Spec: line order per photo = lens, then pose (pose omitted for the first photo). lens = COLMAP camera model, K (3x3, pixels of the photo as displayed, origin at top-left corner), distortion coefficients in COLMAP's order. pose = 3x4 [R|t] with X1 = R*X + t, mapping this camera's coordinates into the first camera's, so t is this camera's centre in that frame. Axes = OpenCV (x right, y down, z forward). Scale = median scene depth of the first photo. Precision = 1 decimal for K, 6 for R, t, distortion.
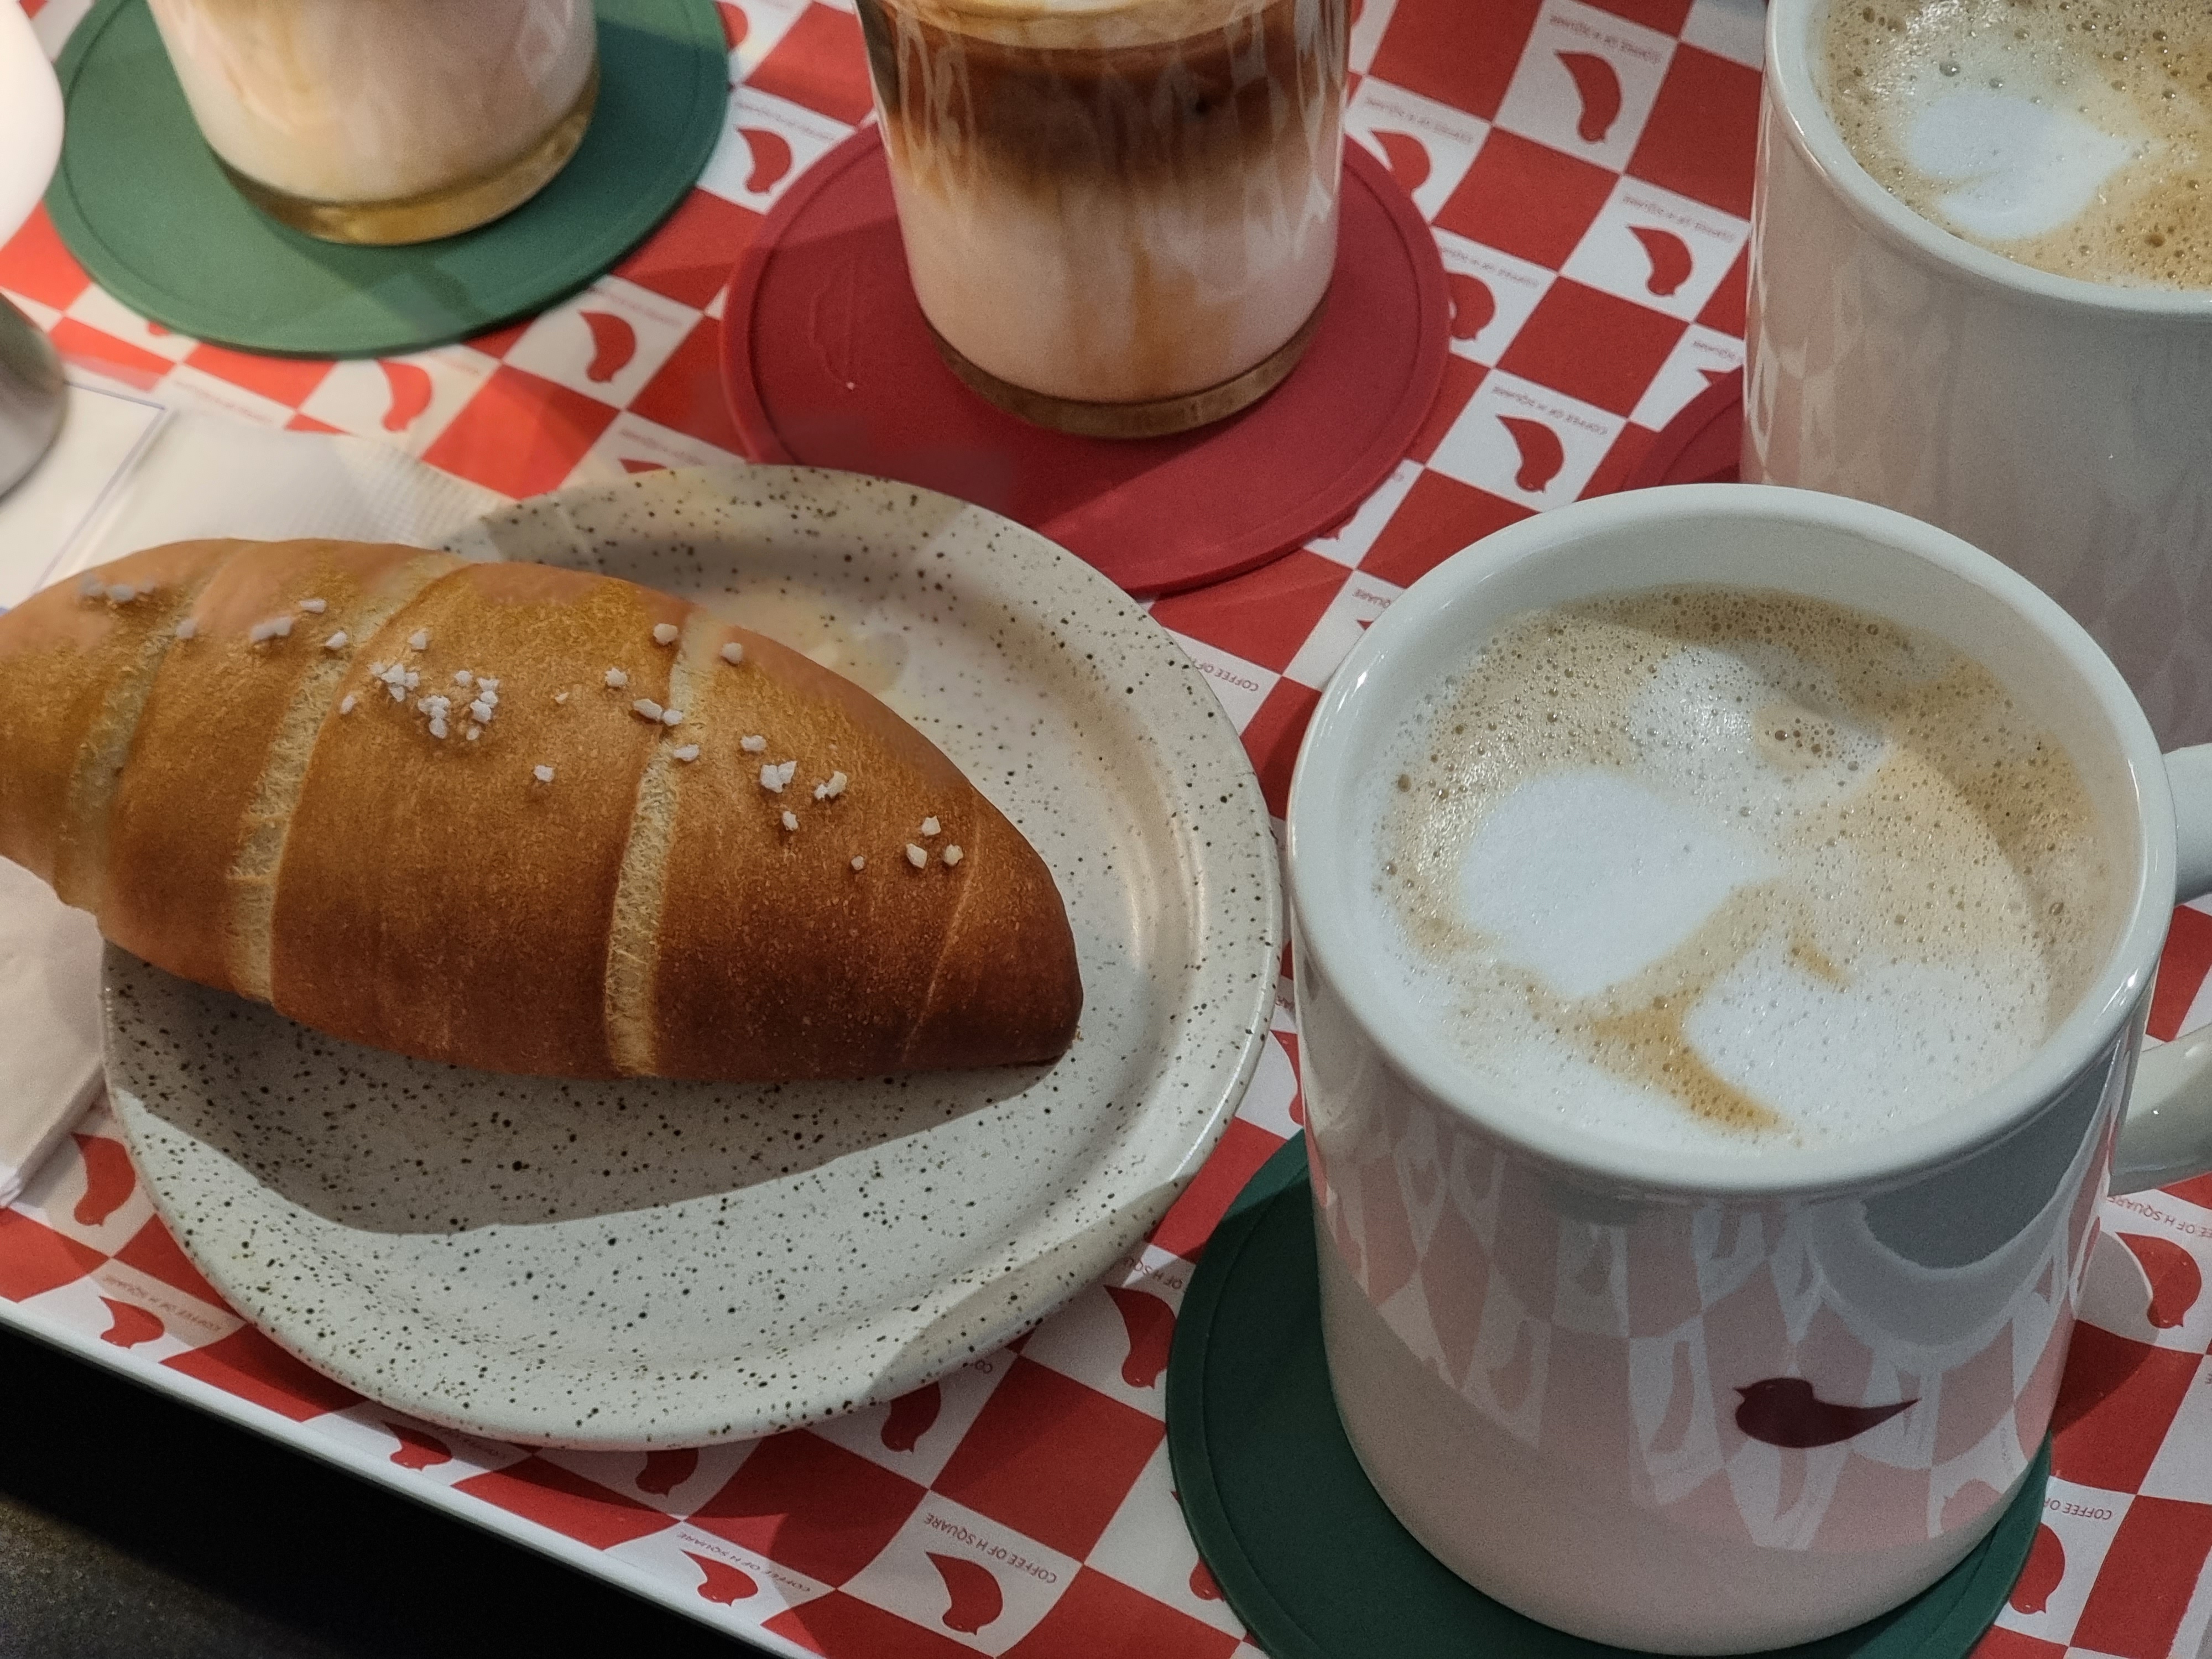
lens RADIAL K [[4536.6, 0, 1170.0], [0, 4536.6, 814.5], [0, 0, 1]] dist [-0.051622, 0.000000]
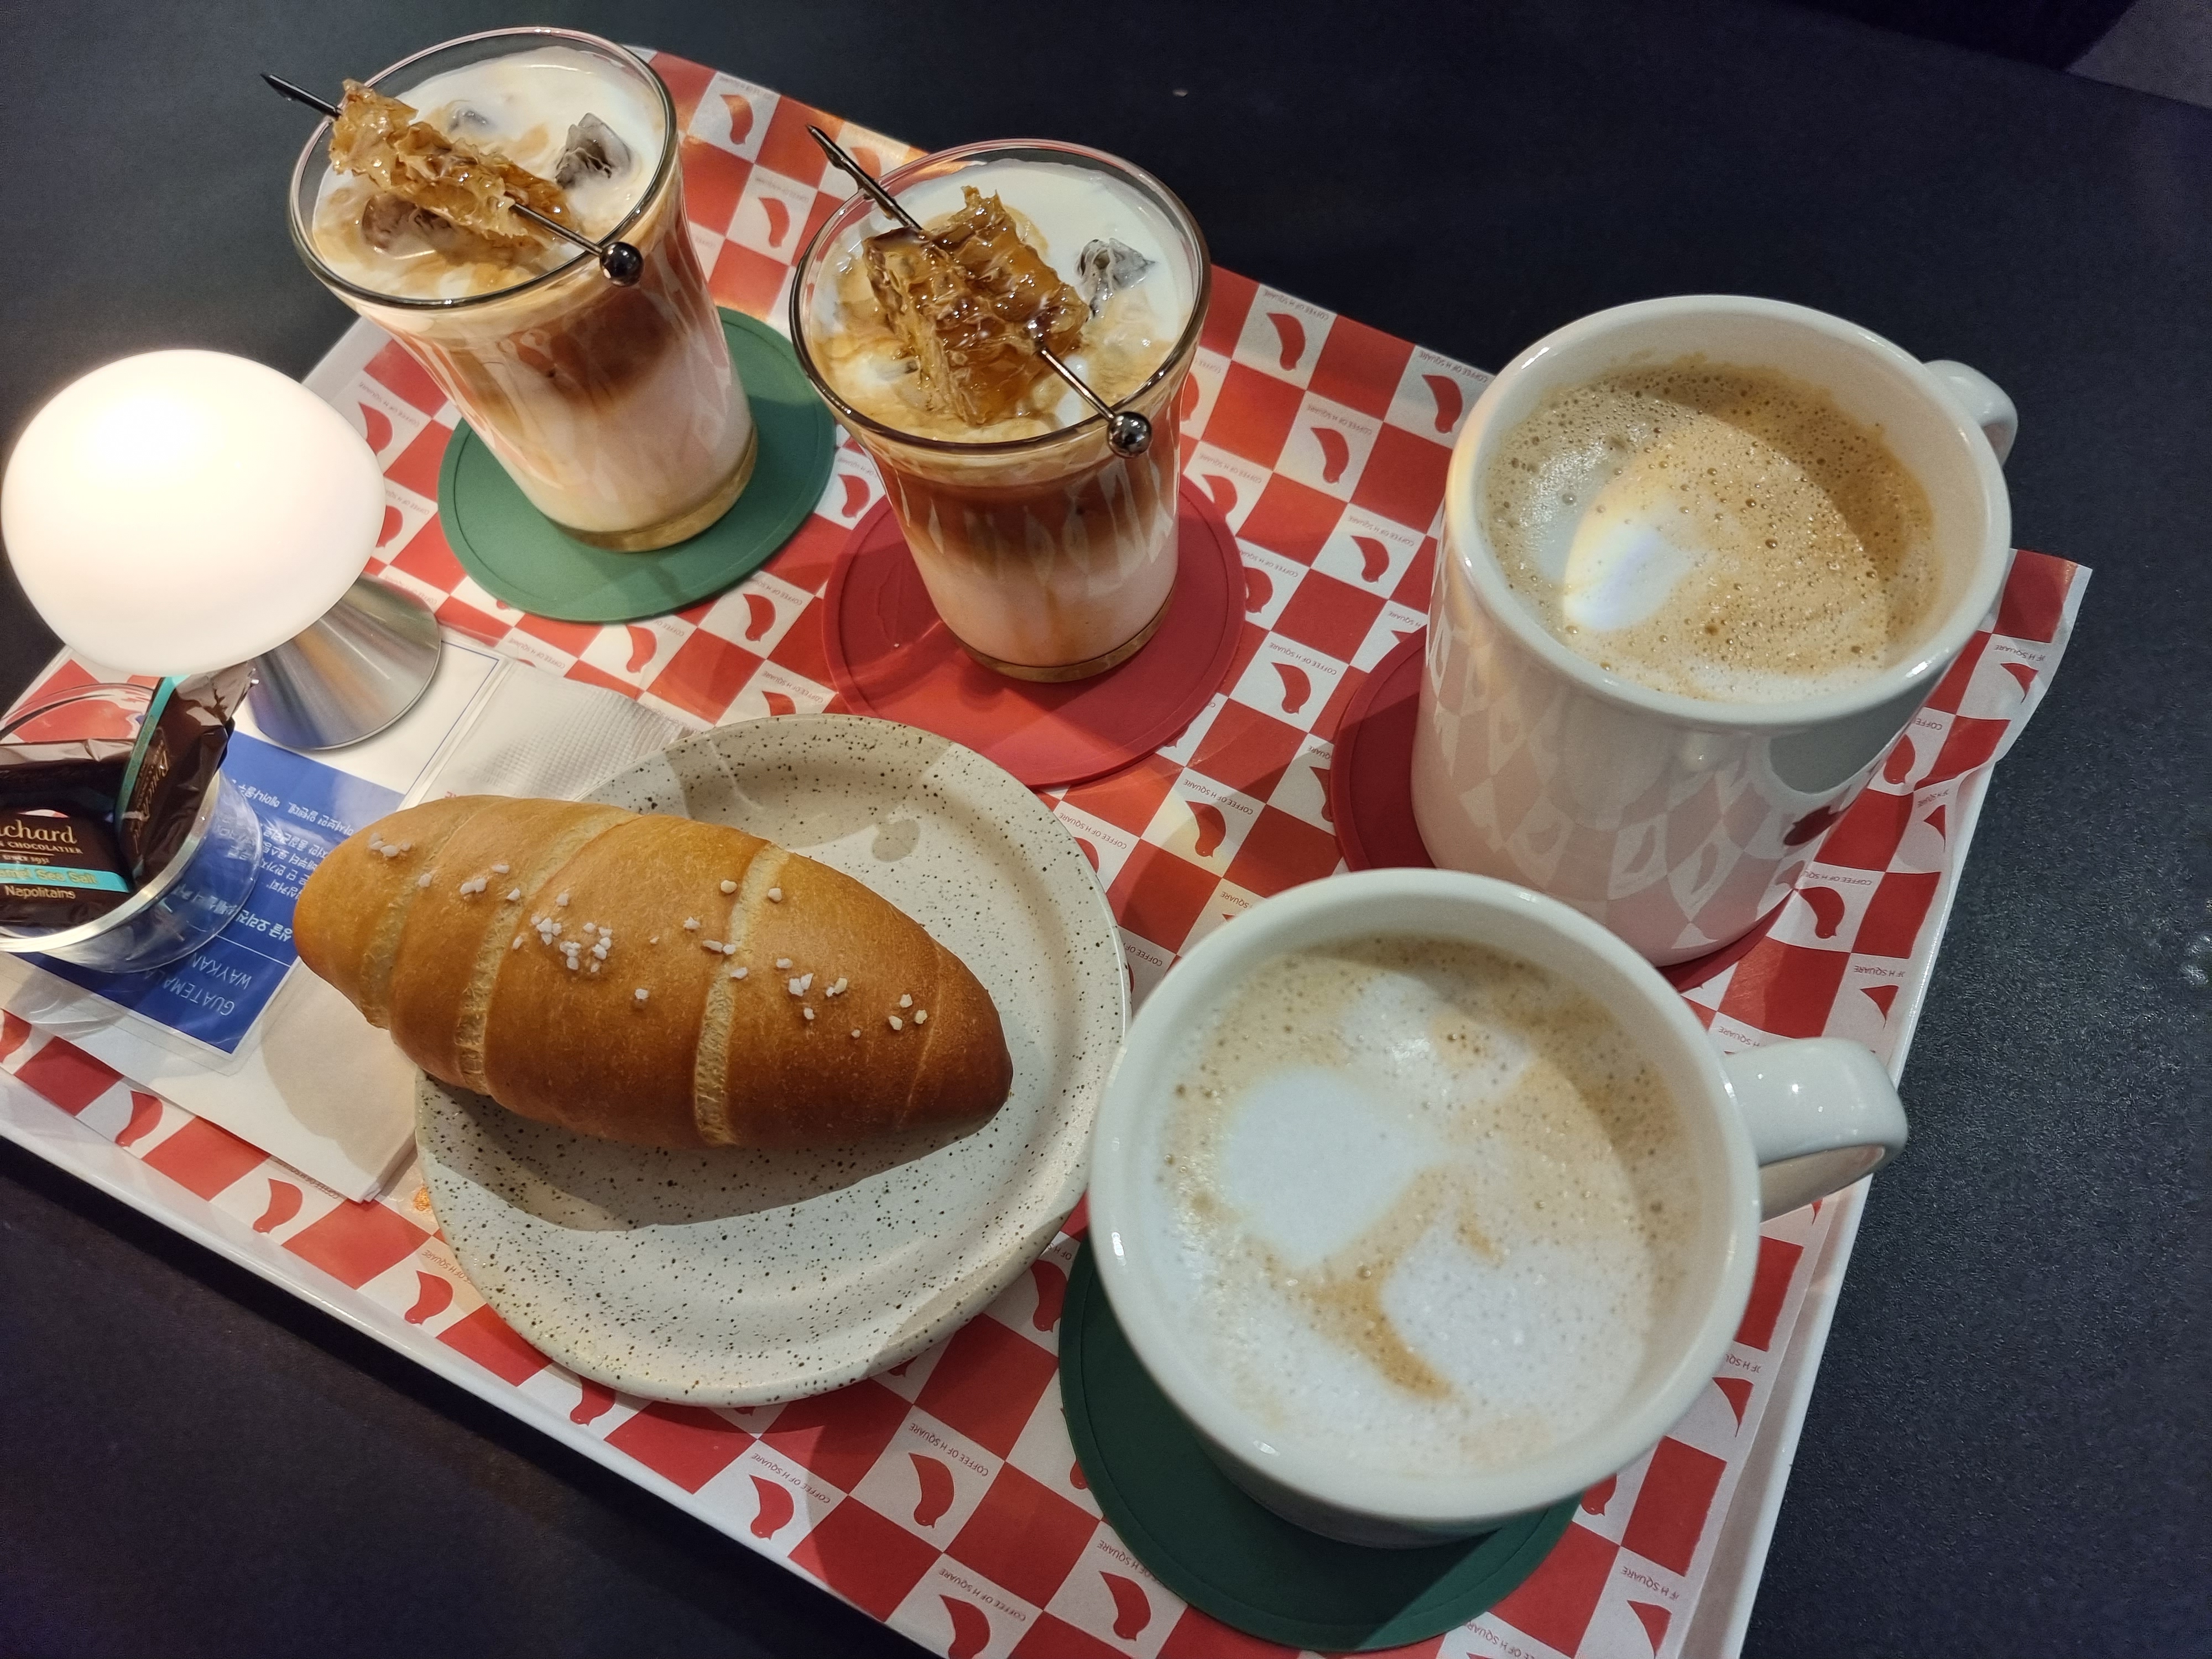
lens RADIAL K [[1592.6, 0, 1159.6], [0, 1592.6, 845.3], [0, 0, 1]] dist [0.047660, -0.049290]
pose [[0.999725, -0.008542, -0.021832, 0.049038], [0.012404, 0.982958, 0.183411, -0.151899], [0.019893, -0.183631, 0.982794, 0.463184]]
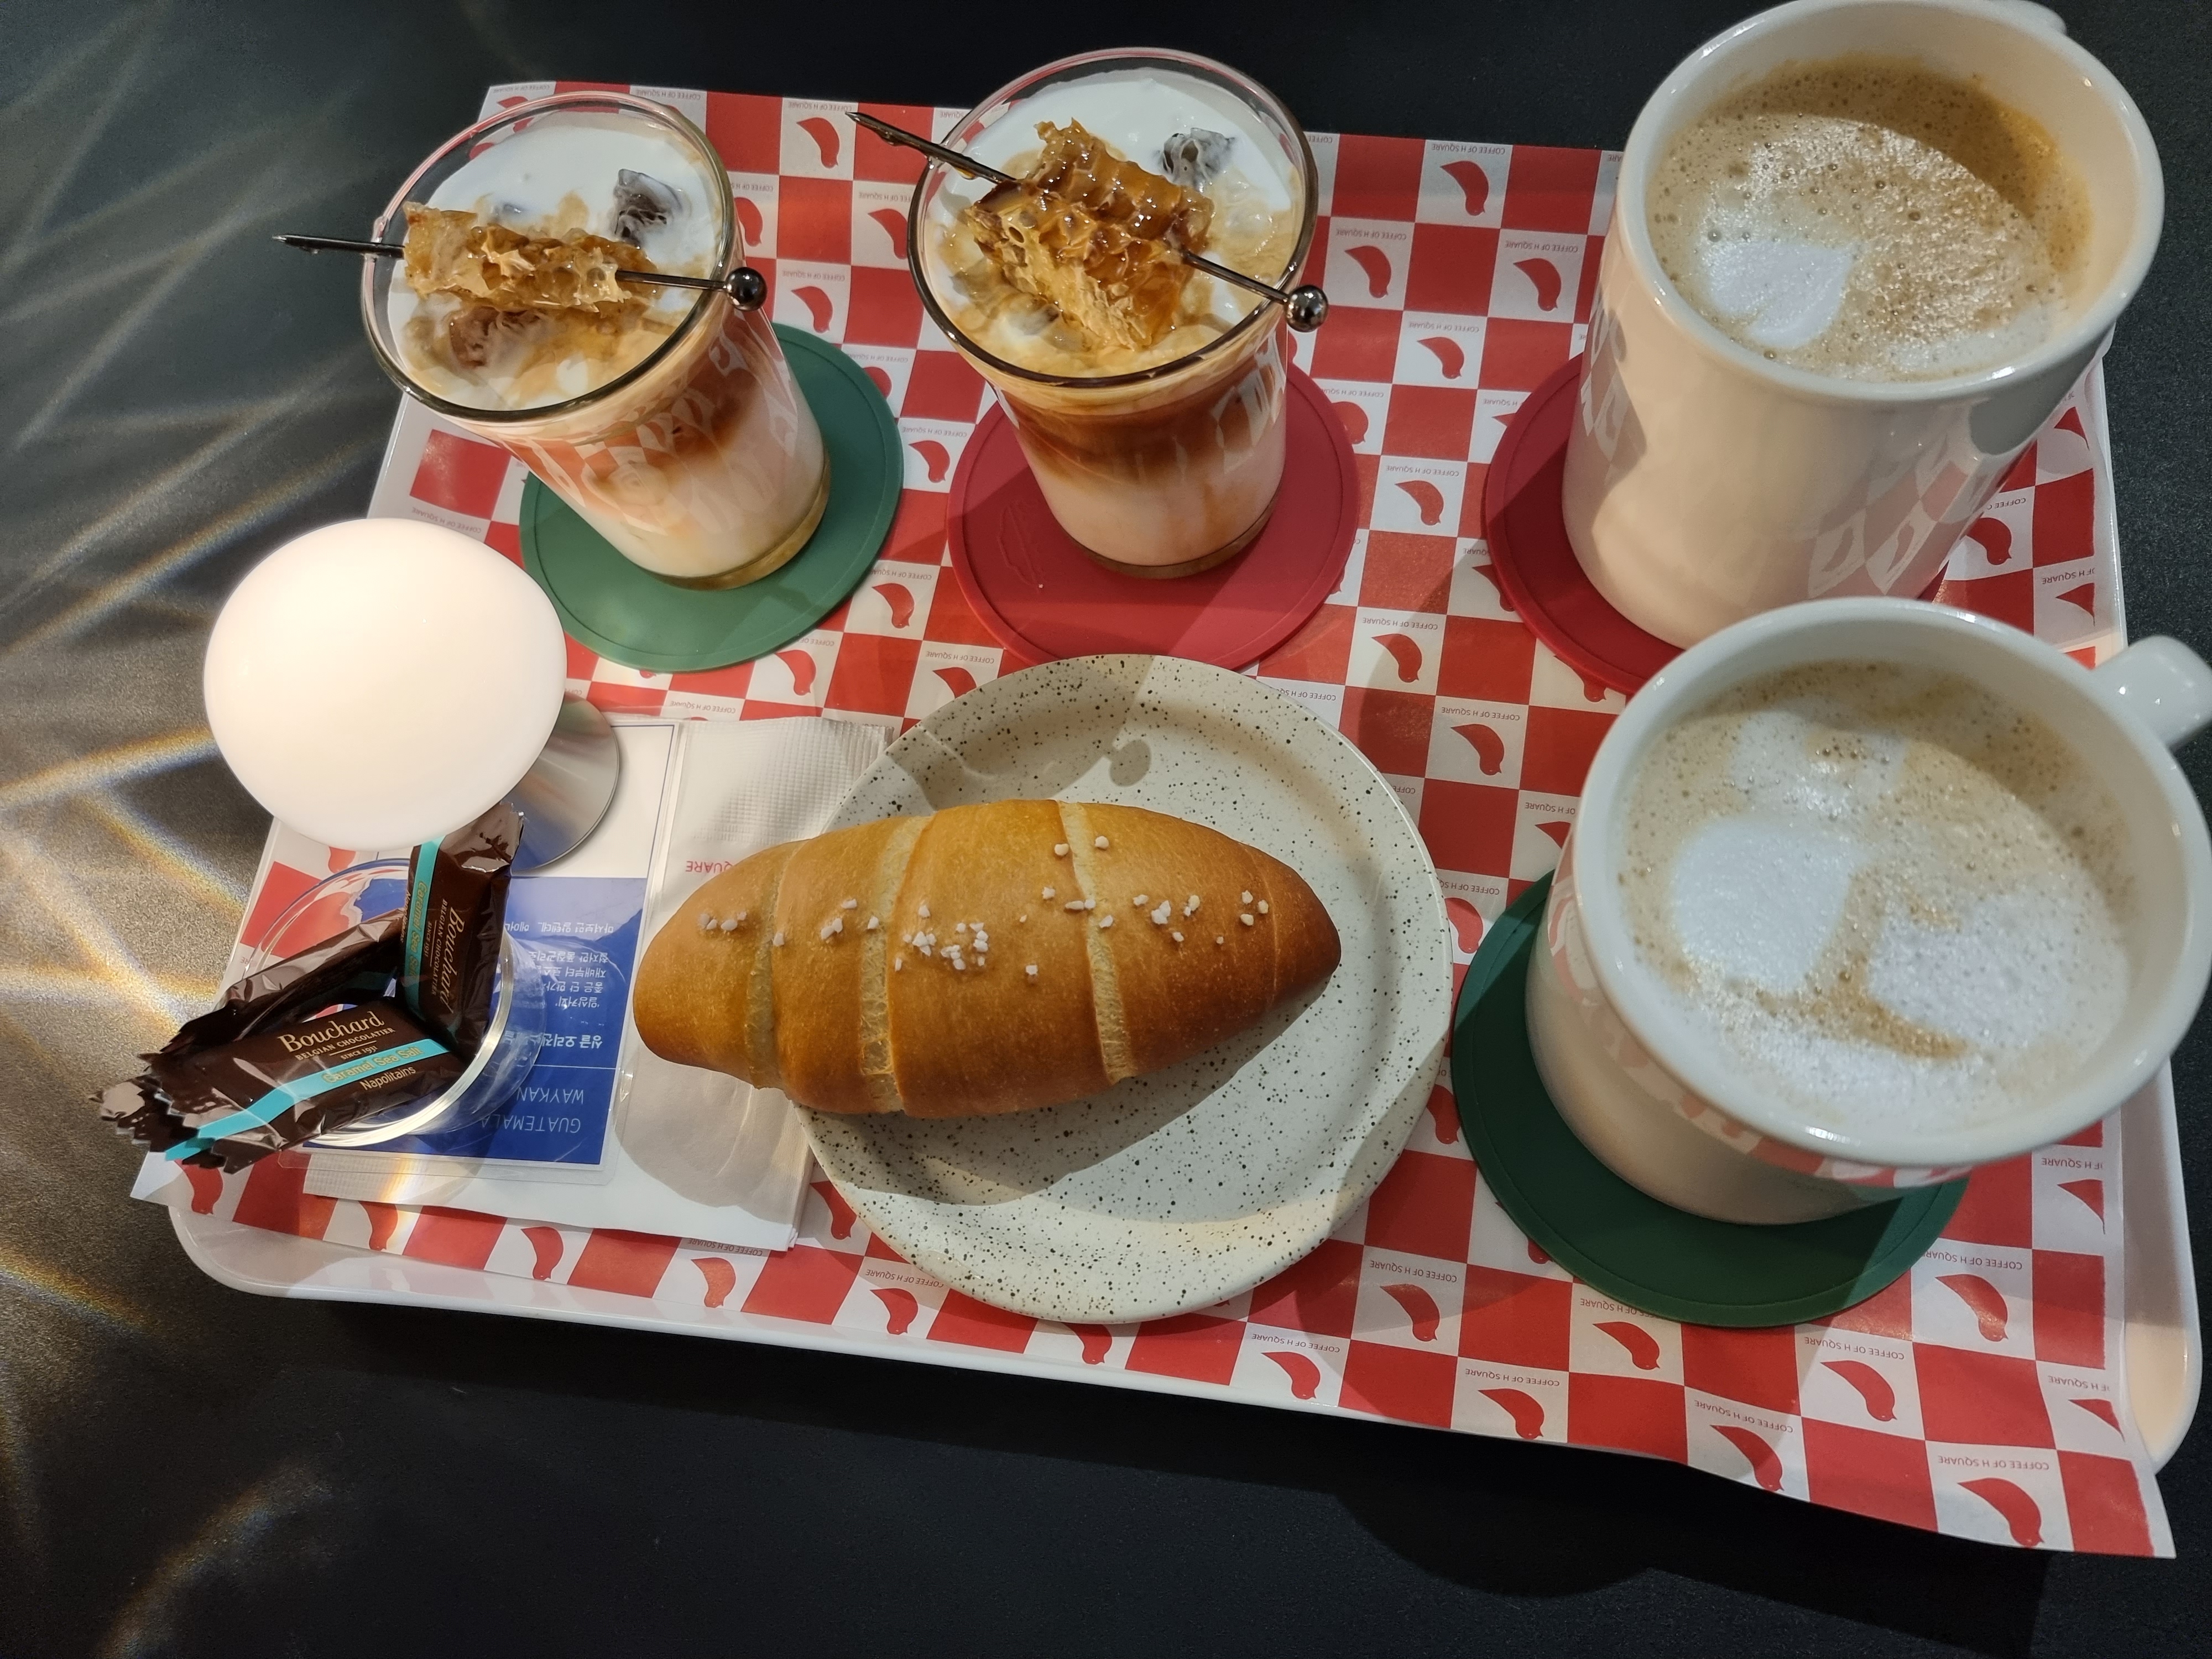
lens RADIAL K [[1592.6, 0, 1125.6], [0, 1592.6, 831.4], [0, 0, 1]] dist [0.047660, -0.049290]
pose [[0.942359, -0.333976, 0.020464, -0.098325], [0.316388, 0.909295, 0.270335, -0.193097], [-0.108893, -0.248278, 0.962549, 0.442633]]
